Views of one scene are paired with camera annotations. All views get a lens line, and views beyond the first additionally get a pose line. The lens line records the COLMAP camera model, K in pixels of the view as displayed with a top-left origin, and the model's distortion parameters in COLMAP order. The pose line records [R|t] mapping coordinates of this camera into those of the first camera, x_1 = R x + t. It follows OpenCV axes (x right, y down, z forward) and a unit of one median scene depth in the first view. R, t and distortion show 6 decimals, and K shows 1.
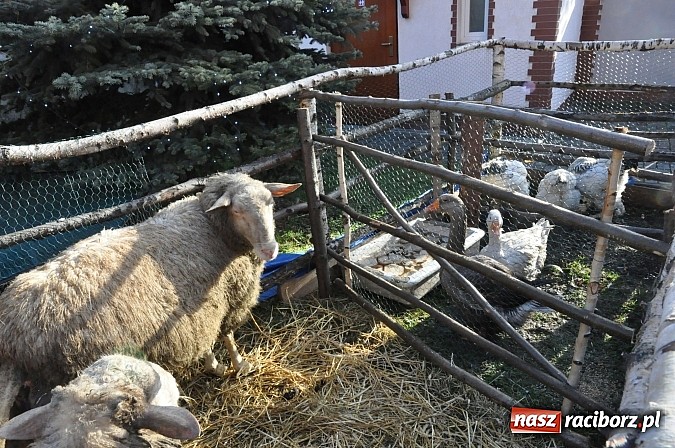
lens RADIAL K [[469.1, 0, 337.5], [0, 469.1, 224.0], [0, 0, 1]] dist [-0.114979, 0.085168]
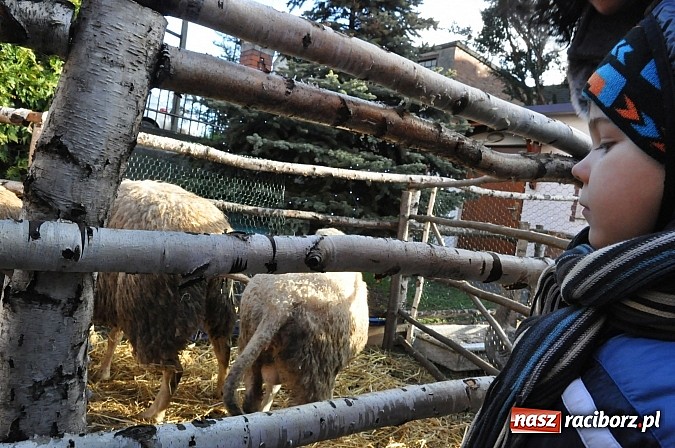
lens RADIAL K [[469.1, 0, 337.5], [0, 469.1, 224.0], [0, 0, 1]] dist [-0.114979, 0.085168]
pose [[0.926553, 0.196334, -0.320864, 0.193510], [-0.304959, 0.891441, -0.335161, 0.351936], [0.220228, 0.408395, 0.885841, -0.179234]]
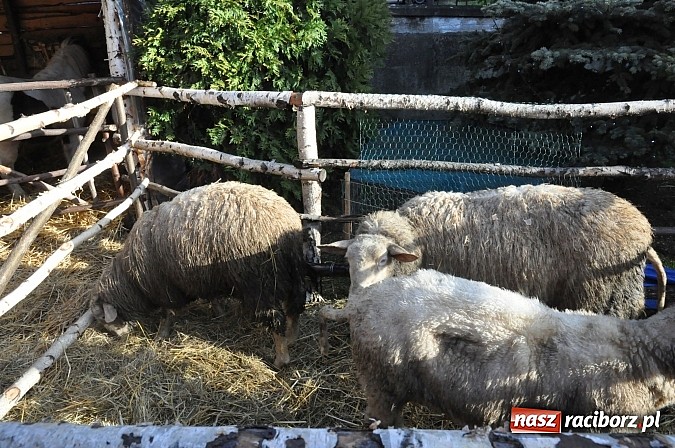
lens RADIAL K [[469.1, 0, 337.5], [0, 469.1, 224.0], [0, 0, 1]] dist [-0.114979, 0.085168]
pose [[0.609435, 0.364427, -0.704118, 0.057928], [-0.322083, 0.925315, 0.200138, 0.022332], [0.724466, 0.104813, 0.681295, -0.123807]]
